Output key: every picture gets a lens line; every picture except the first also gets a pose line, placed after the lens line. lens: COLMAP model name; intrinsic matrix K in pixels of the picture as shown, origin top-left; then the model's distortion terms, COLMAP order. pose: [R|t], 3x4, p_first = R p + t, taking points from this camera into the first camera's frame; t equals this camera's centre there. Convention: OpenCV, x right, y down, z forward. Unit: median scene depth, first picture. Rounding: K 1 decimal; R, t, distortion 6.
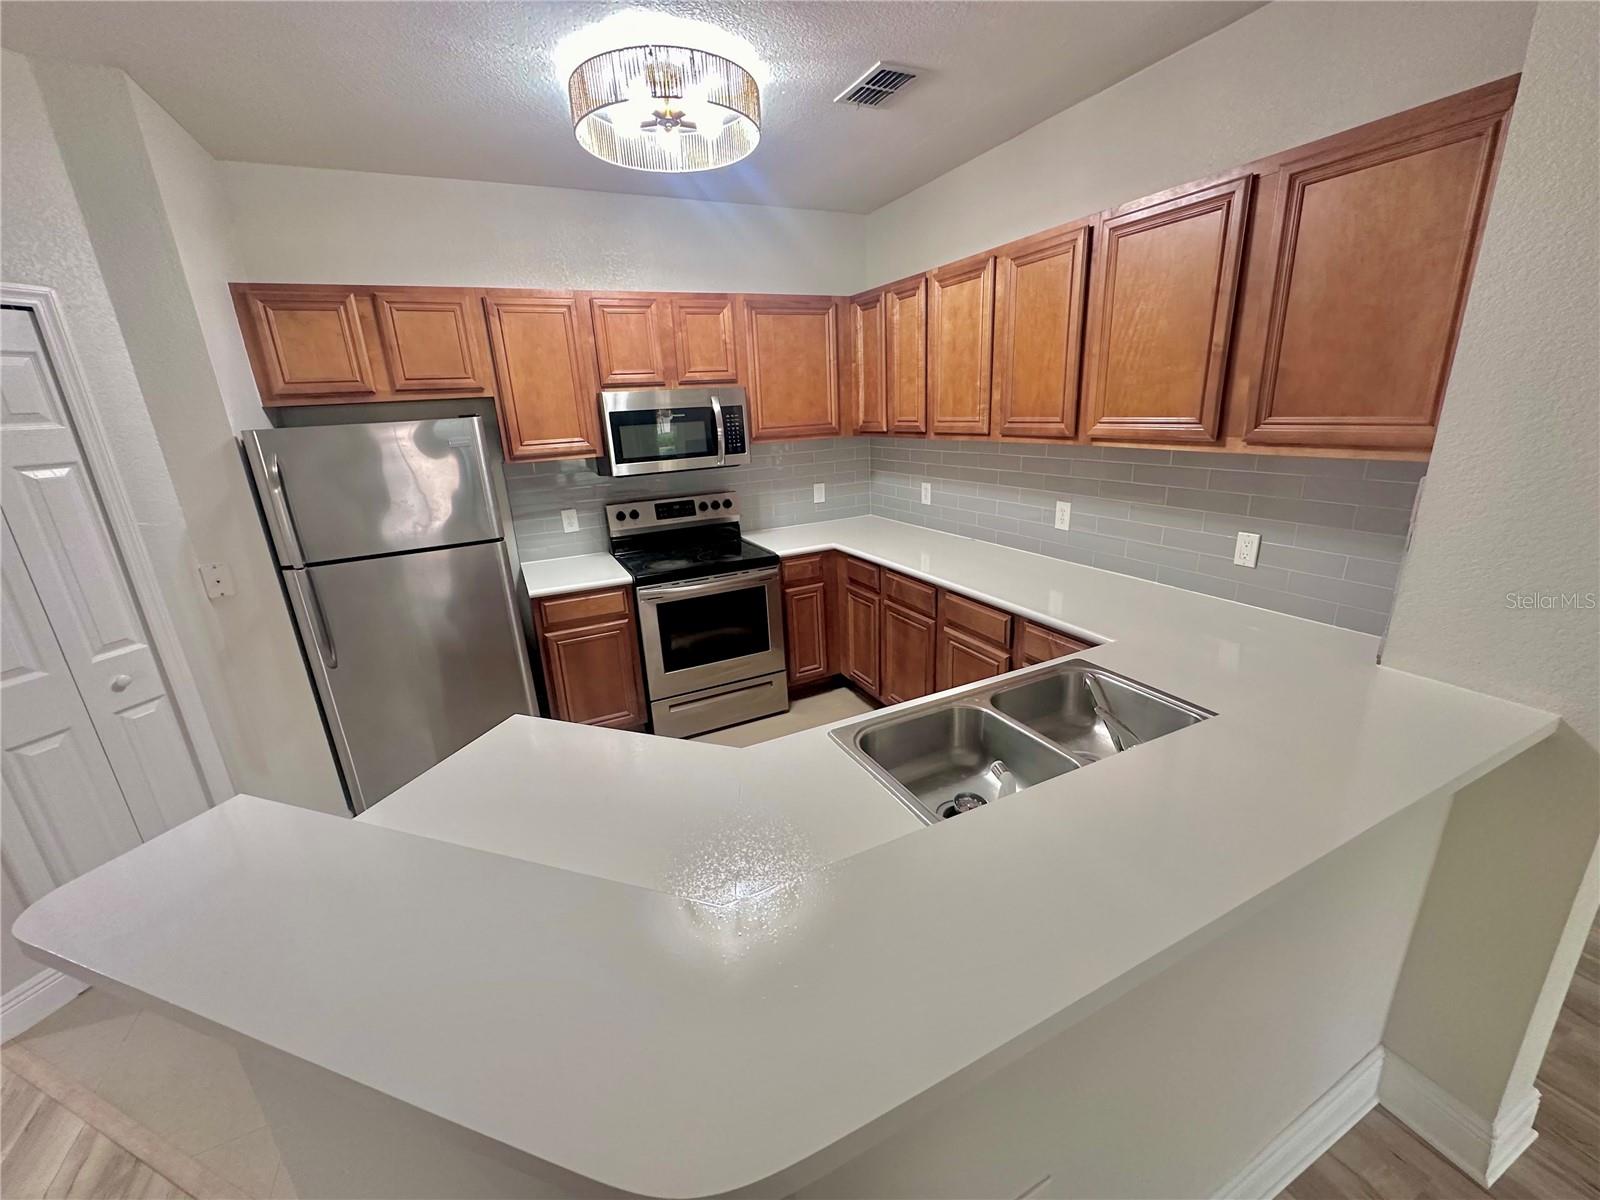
lens RADIAL K [[636.2, 0, 802.9], [0, 636.2, 592.6], [0, 0, 1]] dist [-0.006389, 0.000932]
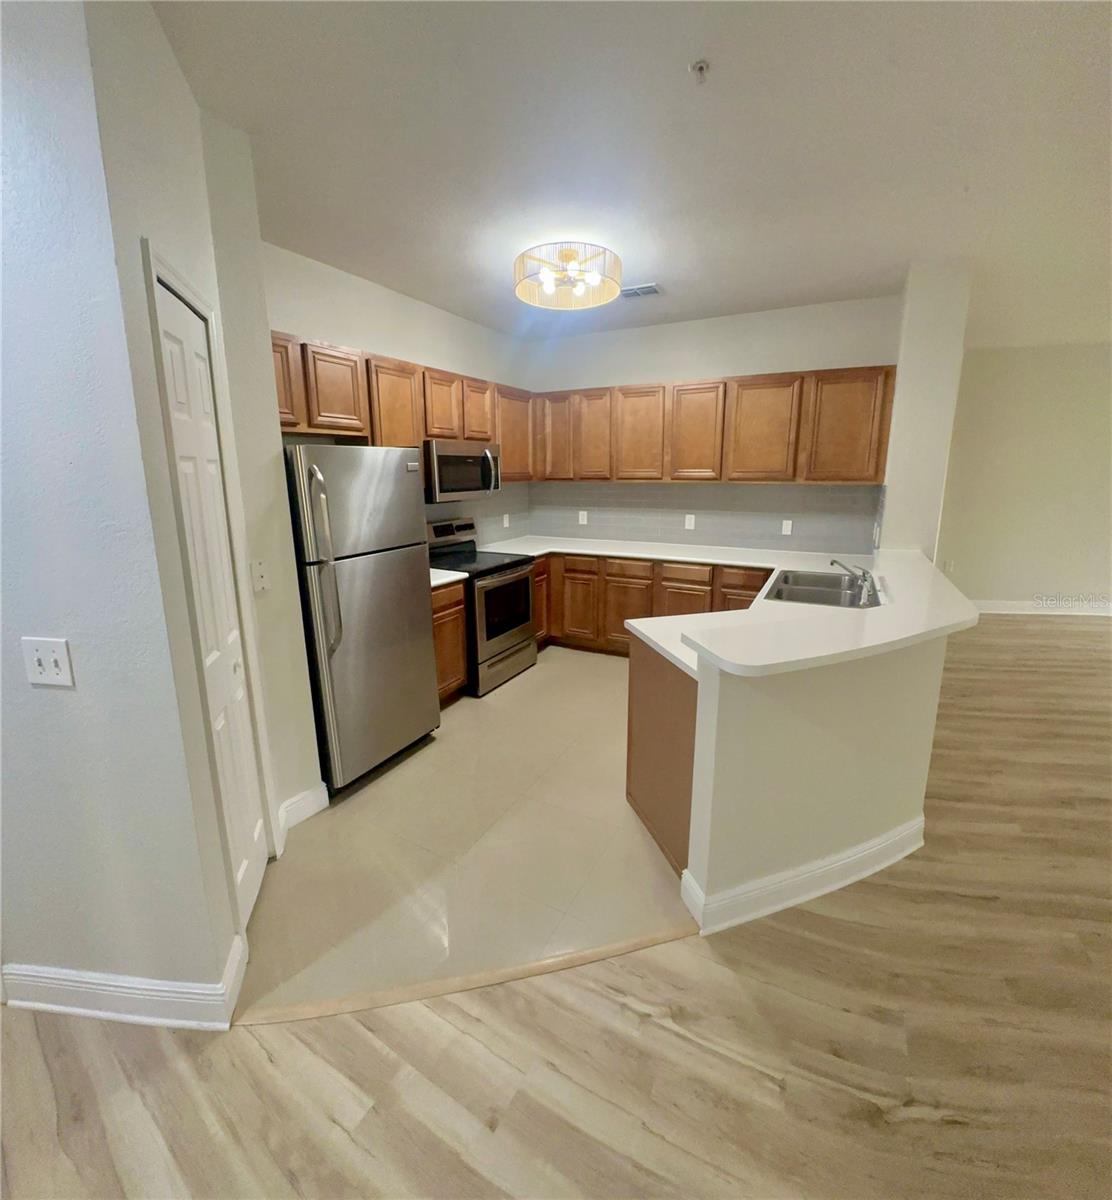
lens RADIAL K [[518.6, 0, 555.3], [0, 518.6, 598.5], [0, 0, 1]] dist [-0.001236, -0.000034]
pose [[0.806893, -0.095910, 0.582859, -0.749929], [0.133717, 0.990774, -0.022082, 0.078402], [-0.575364, 0.095756, 0.812273, -0.019523]]
